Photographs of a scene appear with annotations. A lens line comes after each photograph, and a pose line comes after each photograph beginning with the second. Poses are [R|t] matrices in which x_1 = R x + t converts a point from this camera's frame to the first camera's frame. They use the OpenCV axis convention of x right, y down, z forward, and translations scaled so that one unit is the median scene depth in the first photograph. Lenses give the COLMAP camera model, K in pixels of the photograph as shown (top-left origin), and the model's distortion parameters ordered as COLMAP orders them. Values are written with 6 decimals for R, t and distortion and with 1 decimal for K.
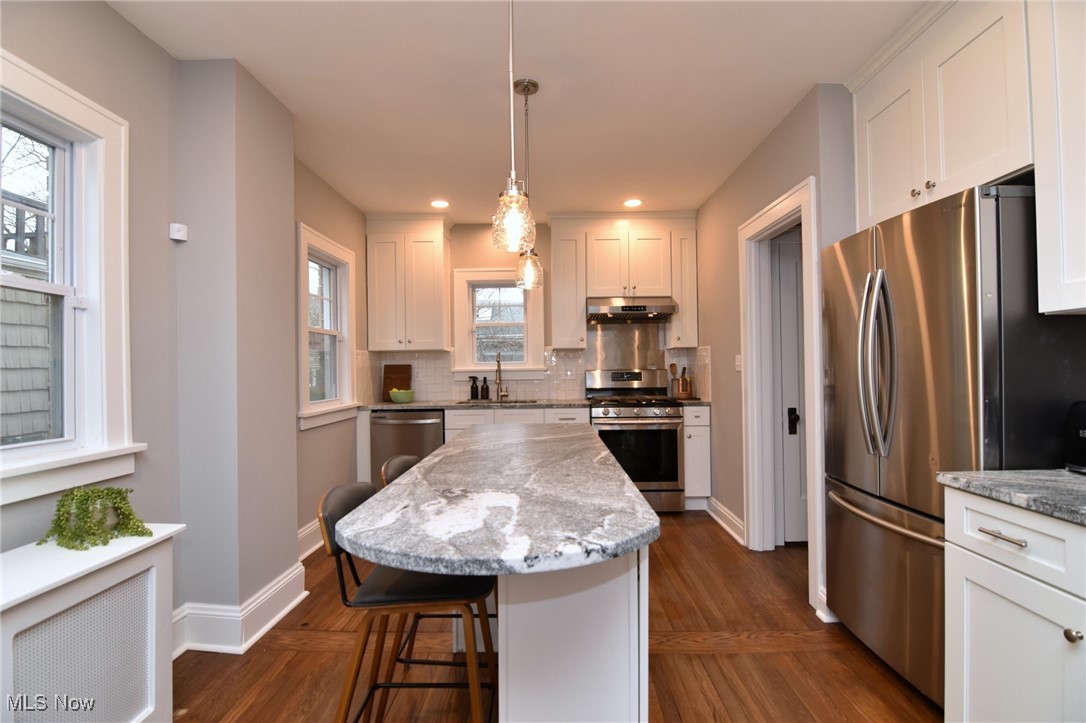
lens RADIAL K [[524.9, 0, 519.1], [0, 524.9, 361.8], [0, 0, 1]] dist [-0.012555, -0.006774]
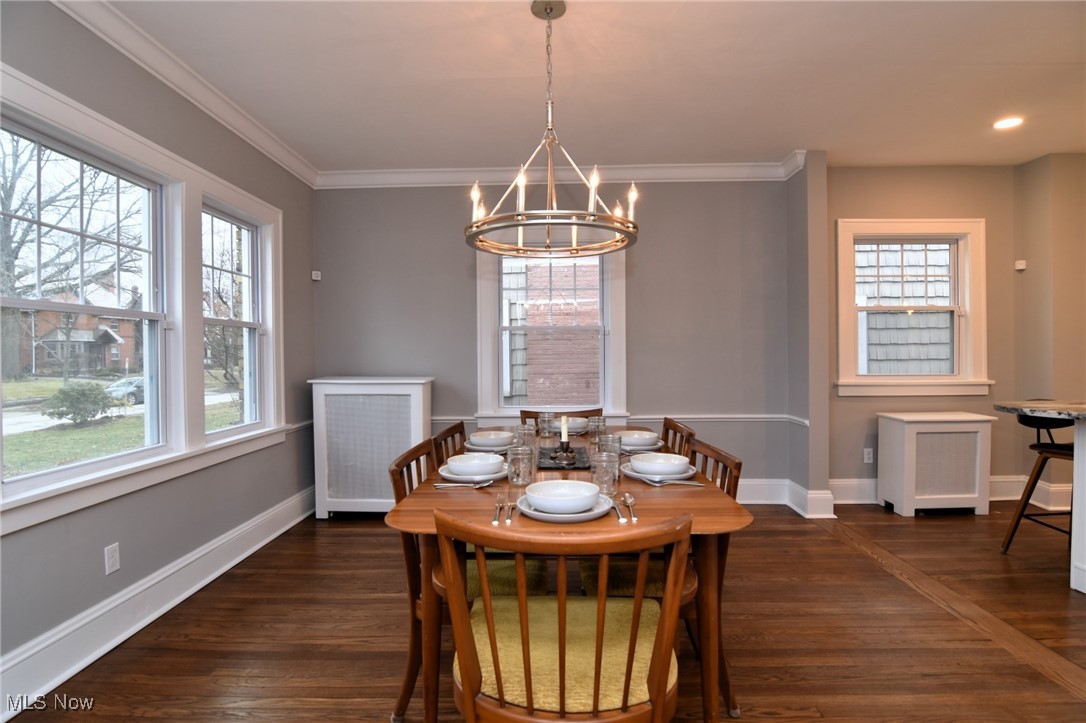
lens RADIAL K [[524.9, 0, 554.7], [0, 524.9, 360.2], [0, 0, 1]] dist [-0.012555, -0.006774]
pose [[0.028463, 0.025586, -0.999267, 0.598331], [0.022018, 0.999414, 0.026217, -0.004480], [0.999352, -0.022748, 0.027882, -0.358903]]
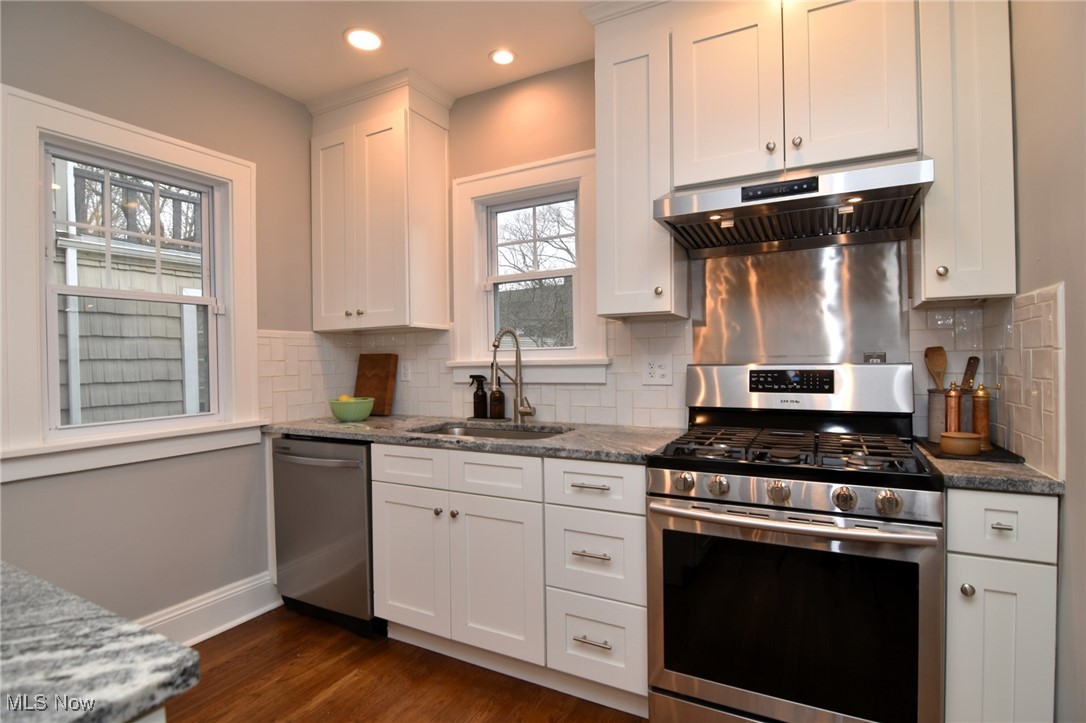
lens RADIAL K [[524.9, 0, 535.8], [0, 524.9, 361.8], [0, 0, 1]] dist [-0.012555, -0.006774]
pose [[0.891356, 0.001627, -0.453301, 0.235011], [0.011452, 0.999594, 0.026106, 0.001235], [0.453160, -0.028461, 0.890975, 0.619792]]
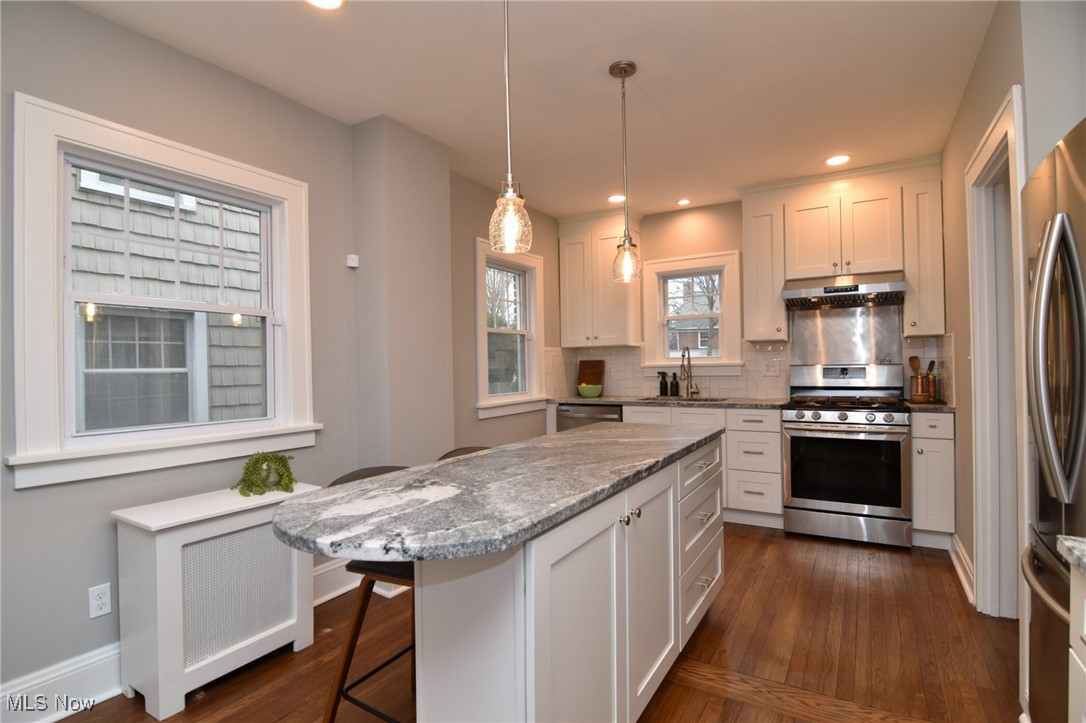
lens RADIAL K [[524.9, 0, 532.1], [0, 524.9, 361.0], [0, 0, 1]] dist [-0.012555, -0.006774]
pose [[0.865977, -0.006552, -0.500041, 0.210416], [0.013075, 0.999869, 0.009543, -0.004850], [0.499913, -0.014802, 0.865949, 0.055503]]
